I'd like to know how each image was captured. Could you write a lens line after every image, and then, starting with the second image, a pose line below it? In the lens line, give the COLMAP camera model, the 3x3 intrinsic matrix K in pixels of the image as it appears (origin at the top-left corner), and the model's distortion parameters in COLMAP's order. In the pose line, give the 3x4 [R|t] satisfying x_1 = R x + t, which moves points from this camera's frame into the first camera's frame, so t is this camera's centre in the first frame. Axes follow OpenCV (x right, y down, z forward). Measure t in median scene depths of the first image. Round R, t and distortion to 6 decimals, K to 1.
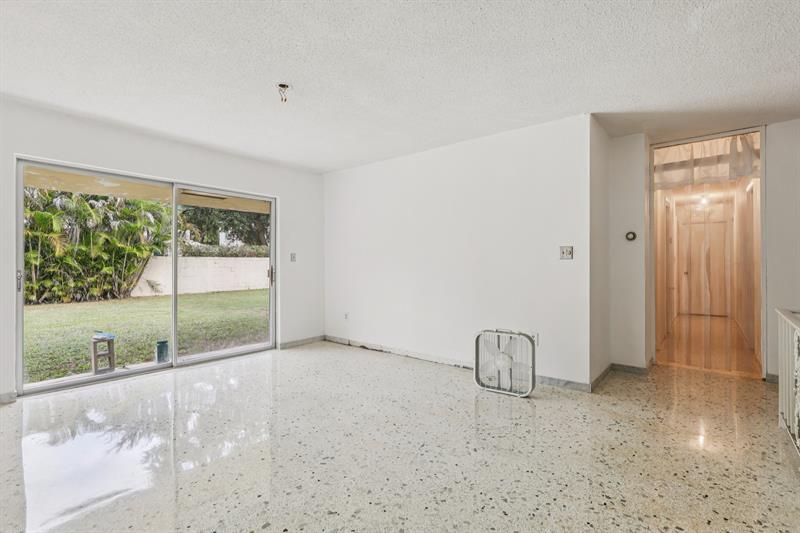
lens RADIAL K [[361.6, 0, 401.6], [0, 361.6, 265.9], [0, 0, 1]] dist [-0.001040, -0.000247]
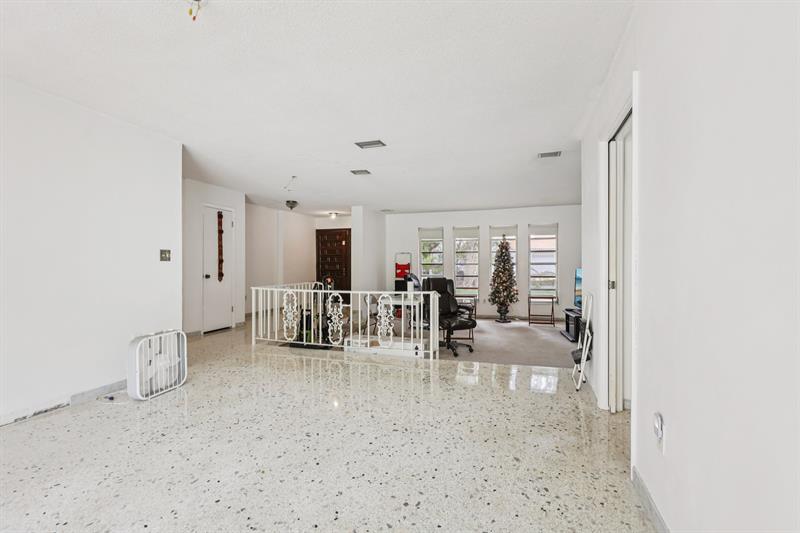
lens RADIAL K [[361.6, 0, 401.0], [0, 361.6, 265.5], [0, 0, 1]] dist [-0.001040, -0.000247]
pose [[-0.338430, -0.005808, 0.940974, -1.202905], [0.003150, 0.999968, 0.007305, -0.010171], [-0.940986, 0.005436, -0.338401, 0.968975]]
